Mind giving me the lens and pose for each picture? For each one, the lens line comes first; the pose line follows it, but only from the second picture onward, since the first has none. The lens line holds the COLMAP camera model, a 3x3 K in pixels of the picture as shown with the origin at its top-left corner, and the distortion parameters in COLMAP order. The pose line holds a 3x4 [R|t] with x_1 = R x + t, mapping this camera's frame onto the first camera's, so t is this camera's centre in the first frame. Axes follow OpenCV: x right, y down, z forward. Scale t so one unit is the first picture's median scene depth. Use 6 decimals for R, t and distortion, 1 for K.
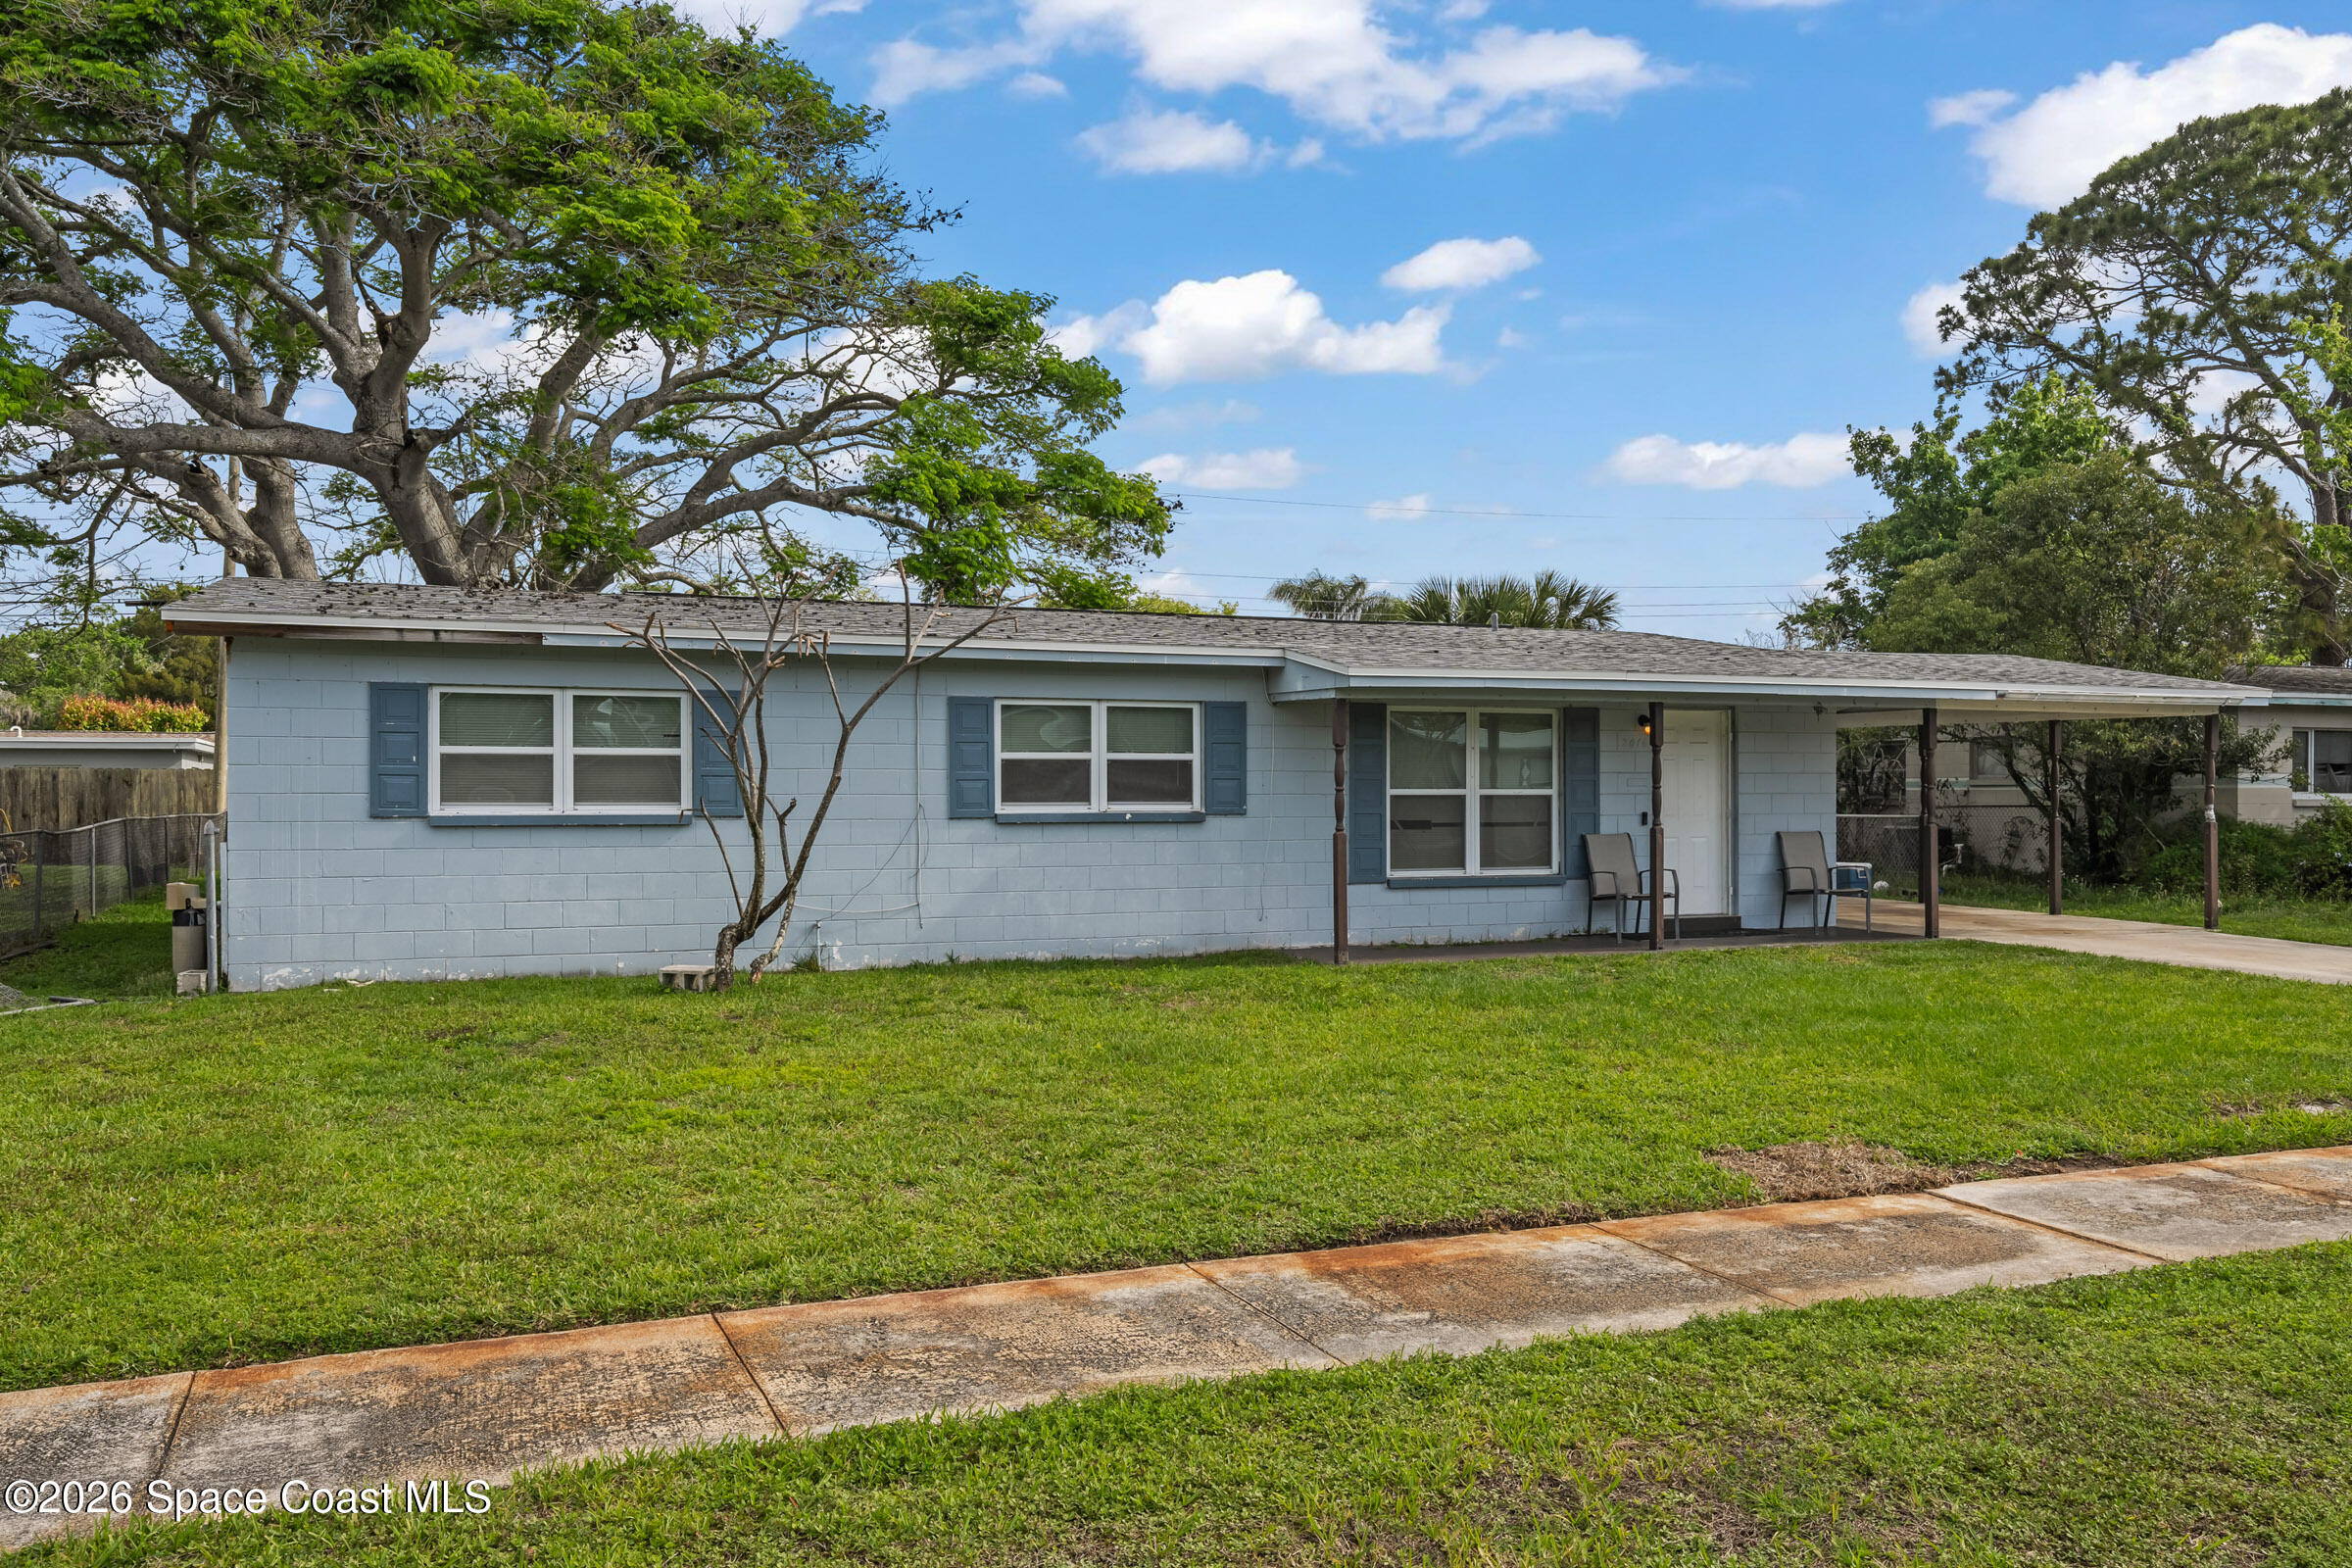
lens RADIAL K [[1846.2, 0, 1174.3], [0, 1846.2, 804.1], [0, 0, 1]] dist [0.023492, -0.009747]
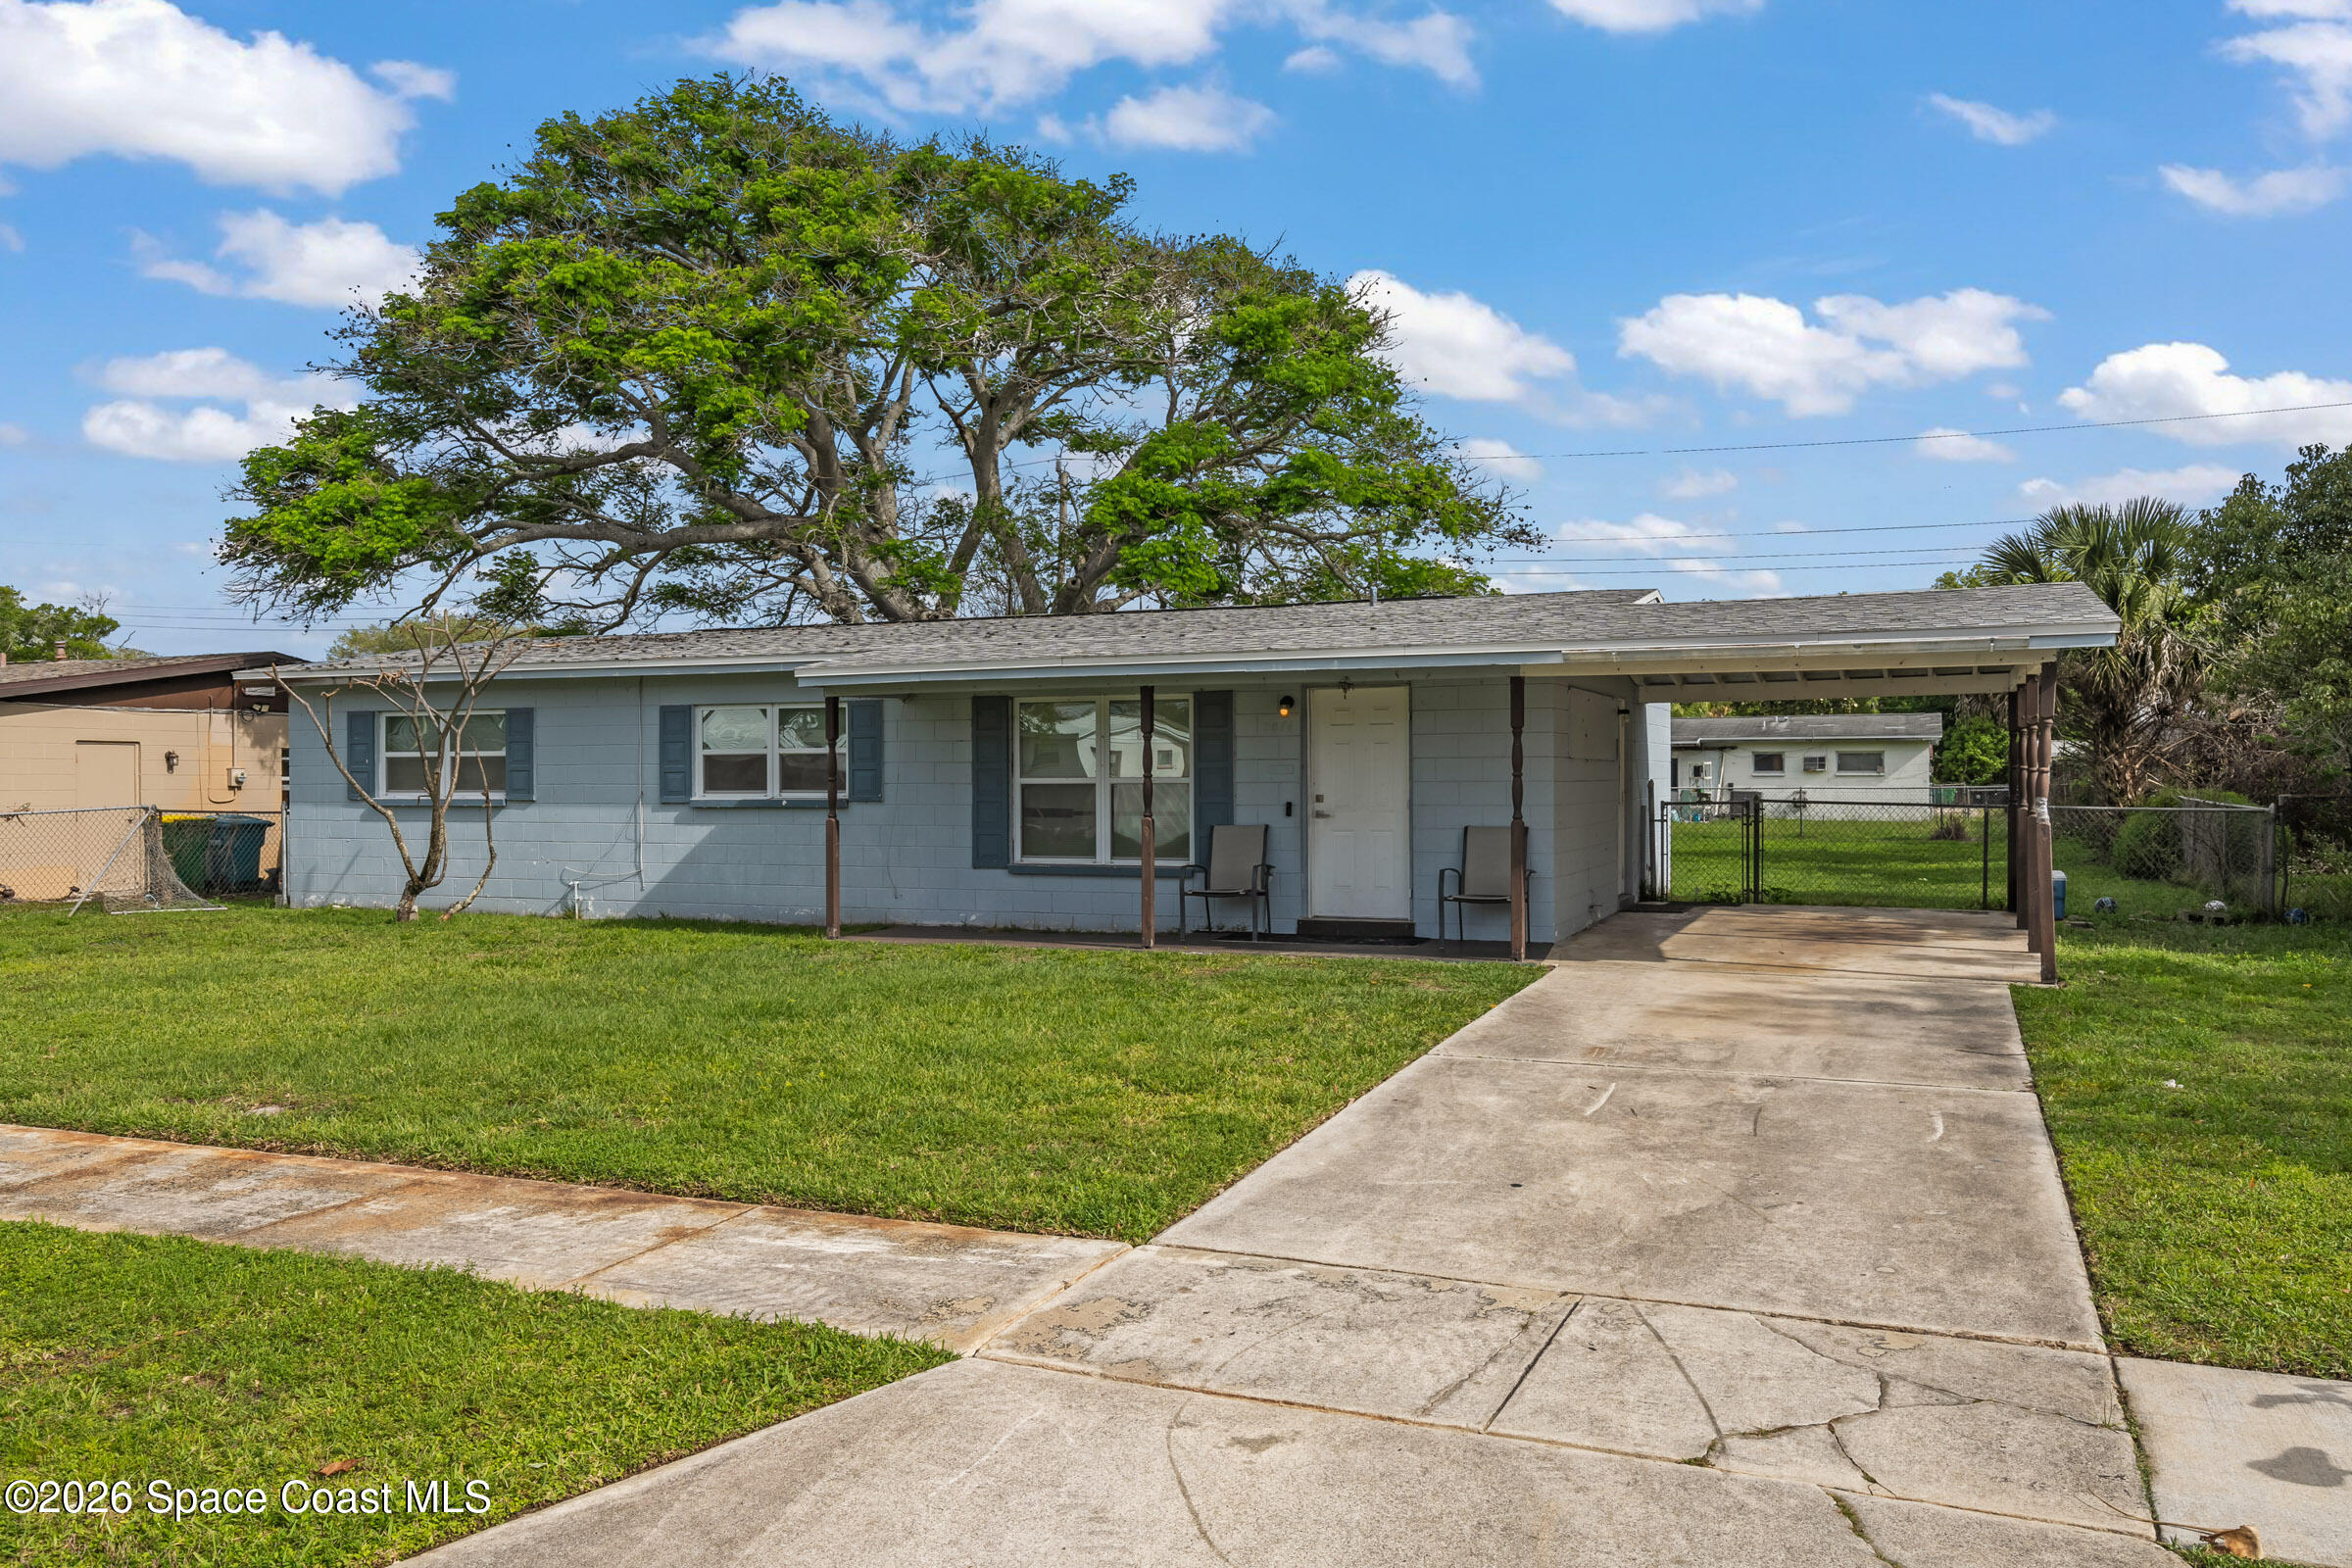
lens RADIAL K [[1814.4, 0, 1171.7], [0, 1814.4, 774.3], [0, 0, 1]] dist [-0.000541, 0.003771]
pose [[0.700248, -0.004097, -0.713888, 0.888234], [-0.000155, 0.999983, -0.005892, -0.004254], [0.713900, 0.004236, 0.700235, 0.342357]]
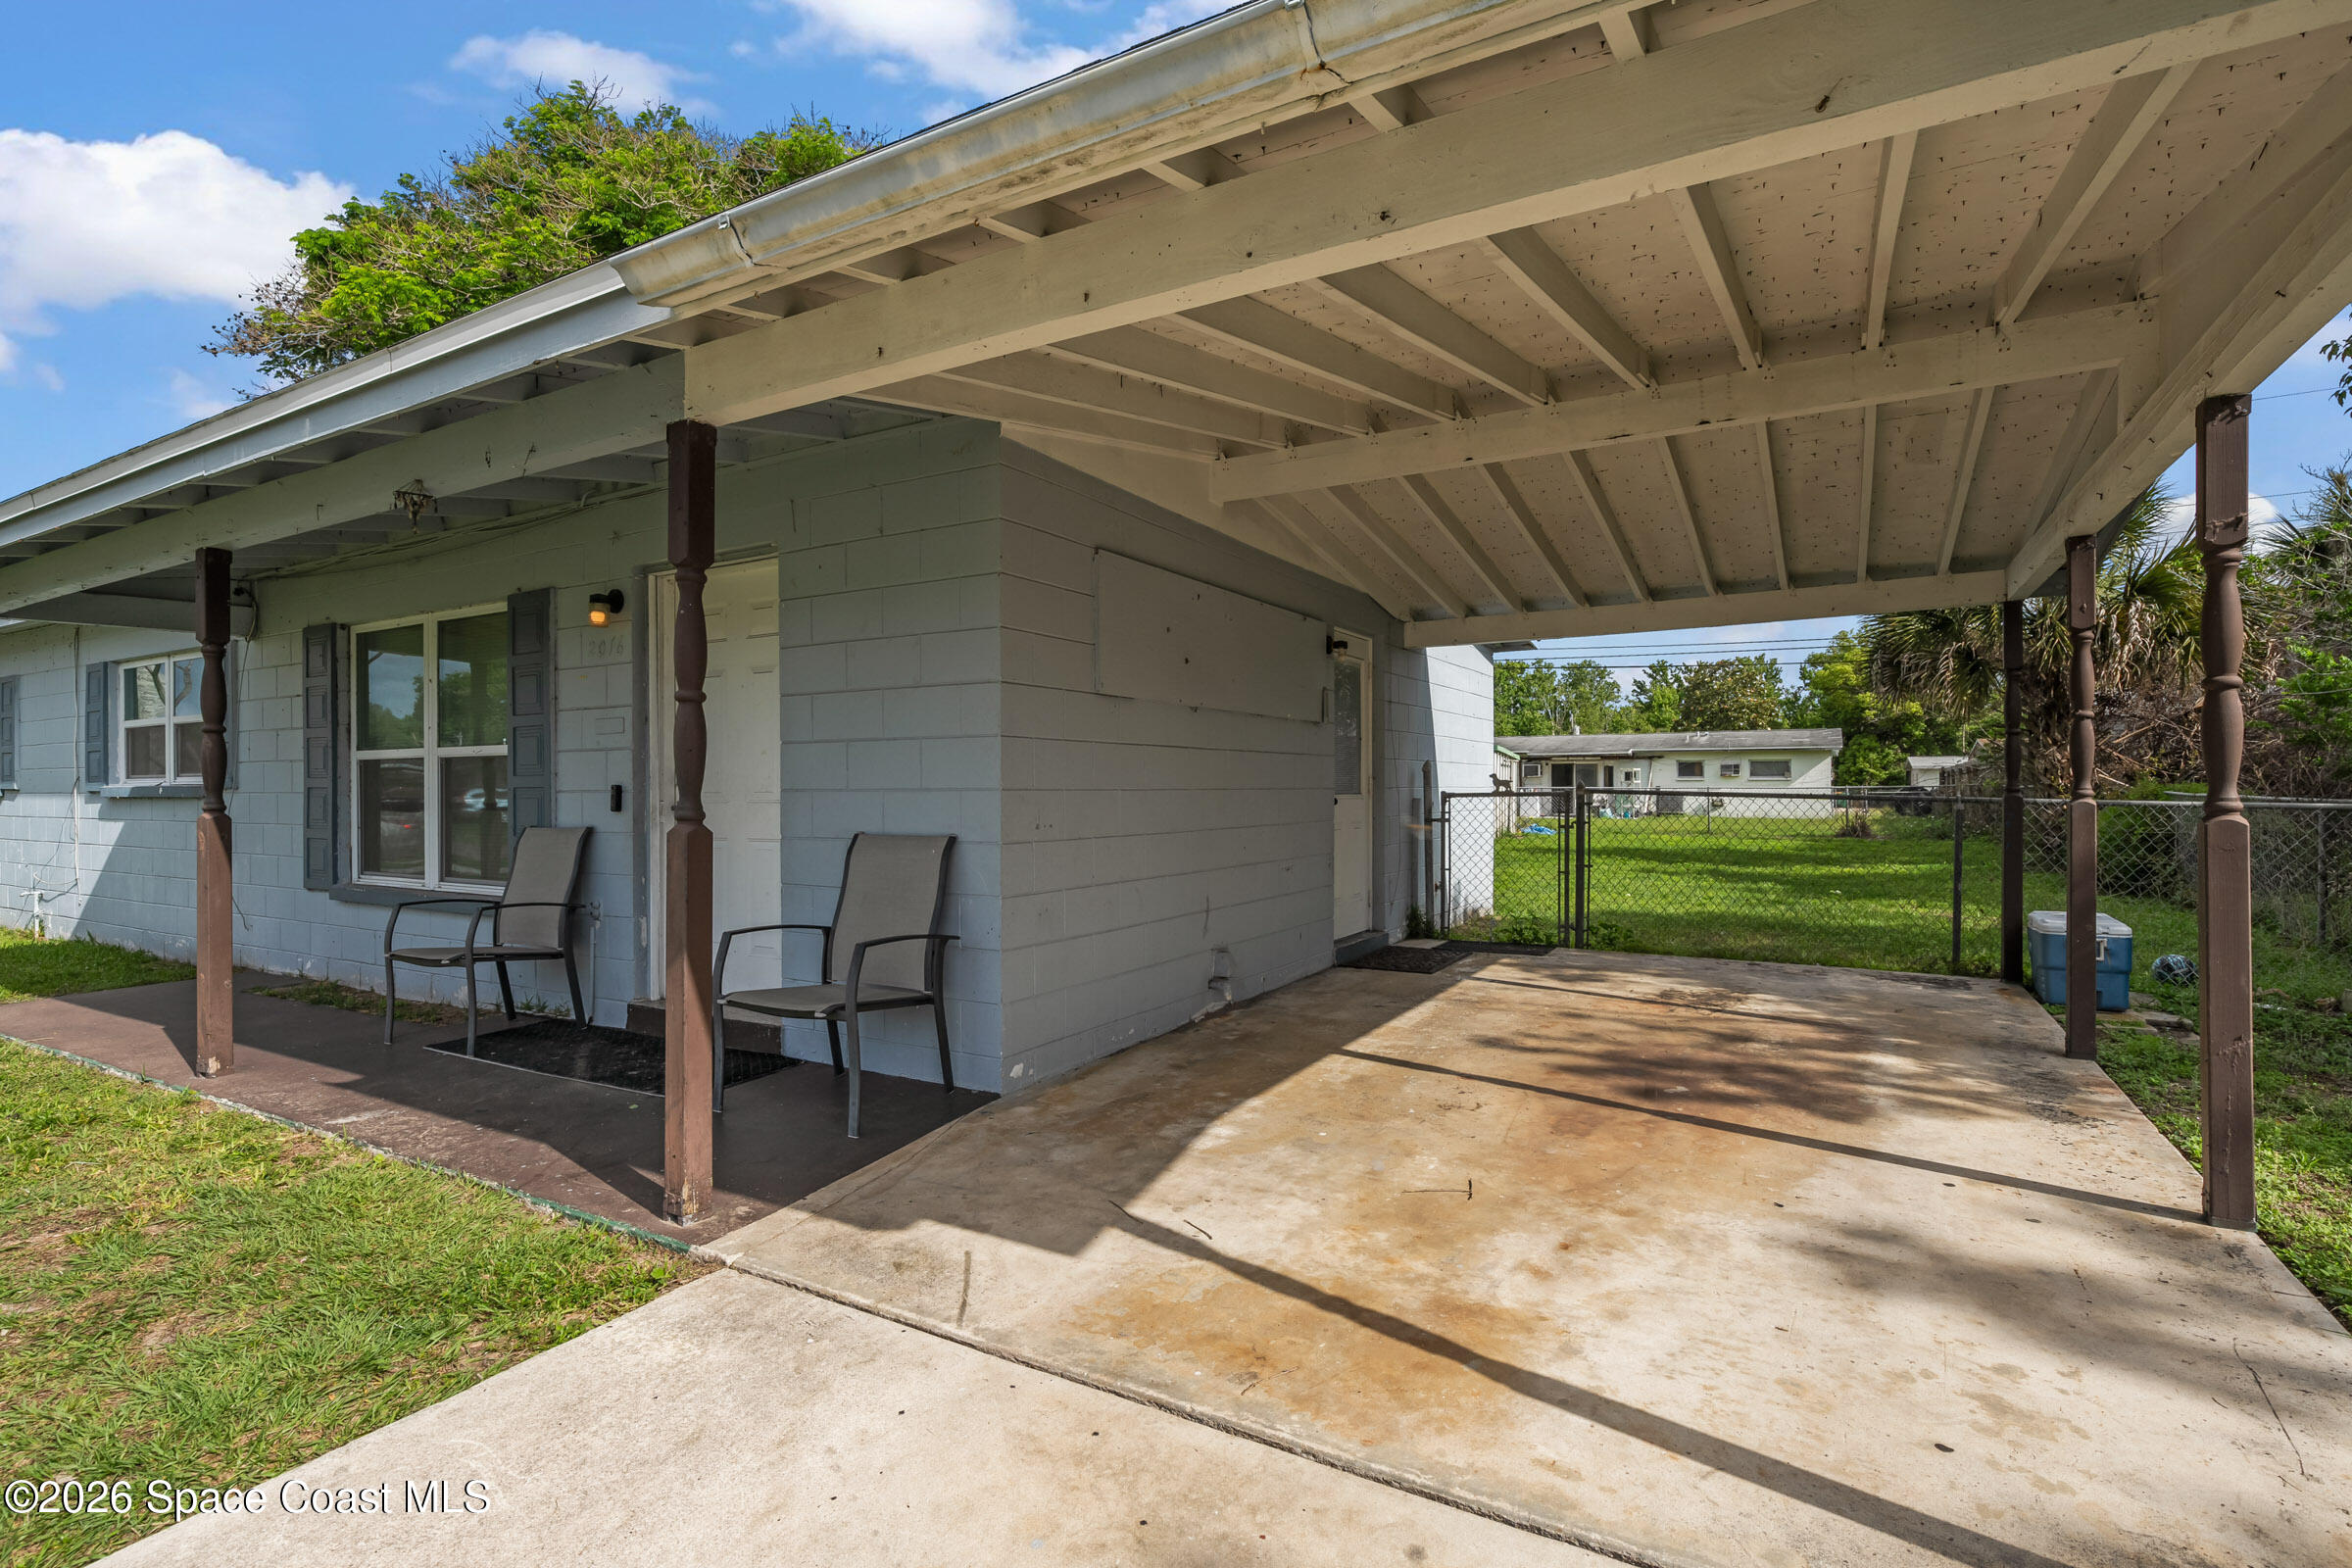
lens RADIAL K [[1145.6, 0, 1183.3], [0, 1145.6, 785.6], [0, 0, 1]] dist [-0.012797, -0.000170]
pose [[0.612286, -0.003522, -0.790629, 0.612095], [-0.001702, 0.999982, -0.005772, 0.006027], [0.790635, 0.004879, 0.612269, 0.968822]]
